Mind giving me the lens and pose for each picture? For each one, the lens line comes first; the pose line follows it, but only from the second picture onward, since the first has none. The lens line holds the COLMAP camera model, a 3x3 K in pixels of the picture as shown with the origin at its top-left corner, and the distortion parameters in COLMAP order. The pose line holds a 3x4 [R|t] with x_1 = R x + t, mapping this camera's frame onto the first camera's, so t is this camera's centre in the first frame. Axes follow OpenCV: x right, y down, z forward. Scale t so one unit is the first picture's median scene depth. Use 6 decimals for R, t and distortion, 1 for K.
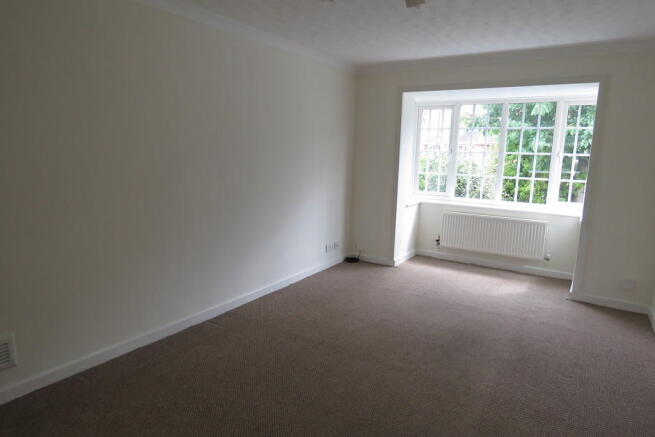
lens RADIAL K [[421.1, 0, 329.2], [0, 421.1, 221.9], [0, 0, 1]] dist [0.004252, 0.000315]
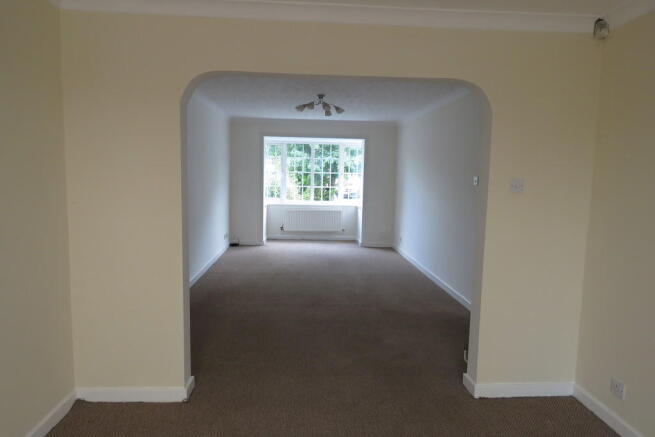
lens RADIAL K [[421.1, 0, 326.8], [0, 421.1, 216.5], [0, 0, 1]] dist [0.004252, 0.000315]
pose [[0.807204, -0.065564, 0.586619, -0.562621], [0.098010, 0.994904, -0.023668, 0.059469], [-0.582078, 0.076599, 0.809517, -0.407806]]
